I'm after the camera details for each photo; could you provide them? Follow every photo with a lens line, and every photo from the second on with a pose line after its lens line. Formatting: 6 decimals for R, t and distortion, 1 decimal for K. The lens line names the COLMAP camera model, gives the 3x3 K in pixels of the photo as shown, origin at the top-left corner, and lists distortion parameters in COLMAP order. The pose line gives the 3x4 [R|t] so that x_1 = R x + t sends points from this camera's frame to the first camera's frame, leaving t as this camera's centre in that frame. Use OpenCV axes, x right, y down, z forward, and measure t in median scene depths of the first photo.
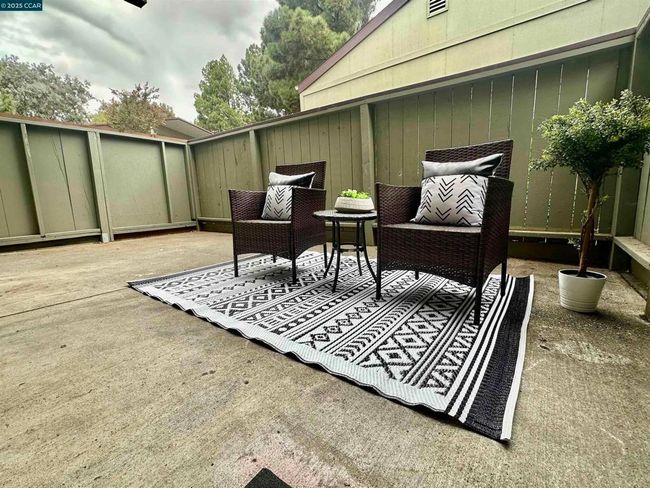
lens RADIAL K [[290.4, 0, 328.1], [0, 290.4, 245.4], [0, 0, 1]] dist [-0.005524, 0.003748]
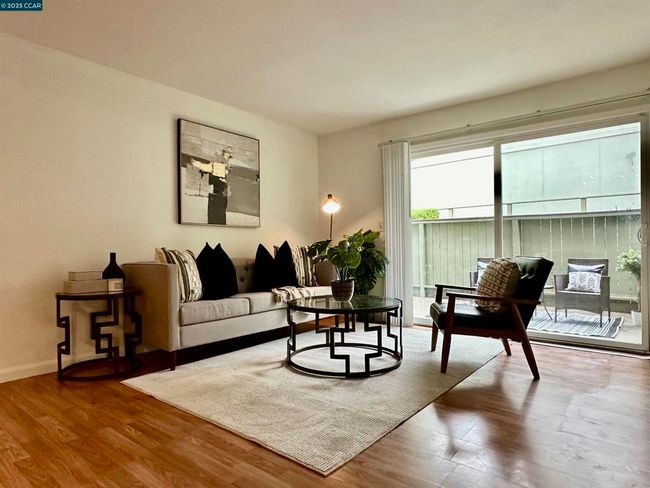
lens RADIAL K [[406.8, 0, 325.8], [0, 406.8, 245.5], [0, 0, 1]] dist [-0.007723, -0.001707]
pose [[0.998809, 0.018871, -0.044997, -0.621371], [-0.026324, 0.984872, -0.171274, 0.071433], [0.041084, 0.172255, 0.984195, -0.968053]]
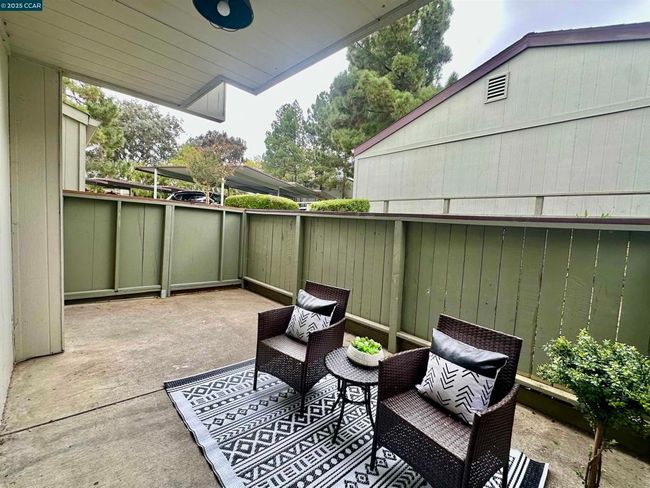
lens RADIAL K [[290.4, 0, 328.0], [0, 290.4, 243.8], [0, 0, 1]] dist [-0.005524, 0.003748]
pose [[0.979596, 0.109611, -0.168453, 0.042073], [-0.126975, 0.987250, -0.095998, -0.191832], [0.155782, 0.115429, 0.981024, -0.048792]]
